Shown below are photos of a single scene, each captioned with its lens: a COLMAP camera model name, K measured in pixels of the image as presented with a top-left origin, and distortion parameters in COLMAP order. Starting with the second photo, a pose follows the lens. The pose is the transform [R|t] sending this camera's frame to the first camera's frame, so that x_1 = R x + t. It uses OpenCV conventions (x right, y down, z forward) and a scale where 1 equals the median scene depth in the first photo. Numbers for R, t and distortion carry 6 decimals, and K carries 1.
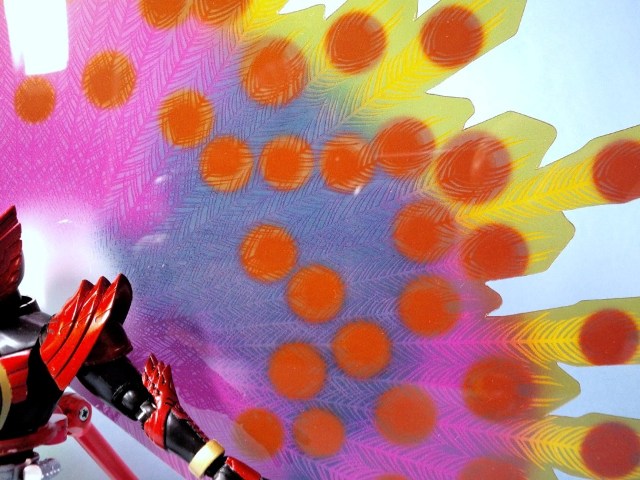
lens RADIAL K [[545.0, 0, 312.4], [0, 545.0, 226.1], [0, 0, 1]] dist [-0.009915, -0.079630]
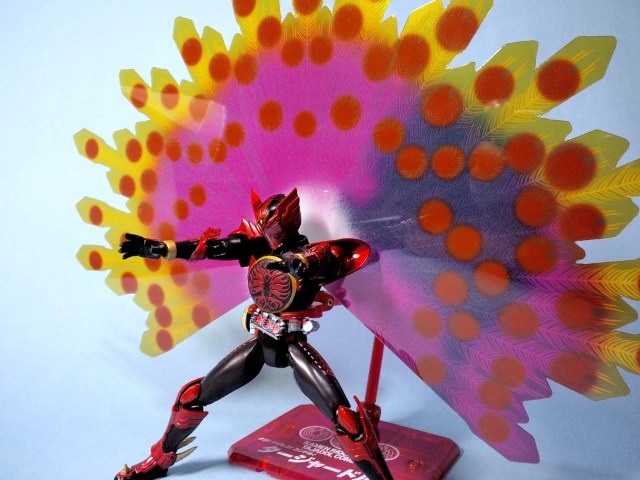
lens RADIAL K [[545.0, 0, 317.8], [0, 545.0, 238.4], [0, 0, 1]] dist [-0.009915, -0.079630]
pose [[0.920258, 0.051996, -0.387843, 0.242084], [-0.002190, 0.991802, 0.127768, -0.099028], [0.391307, -0.116730, 0.912827, -0.679841]]
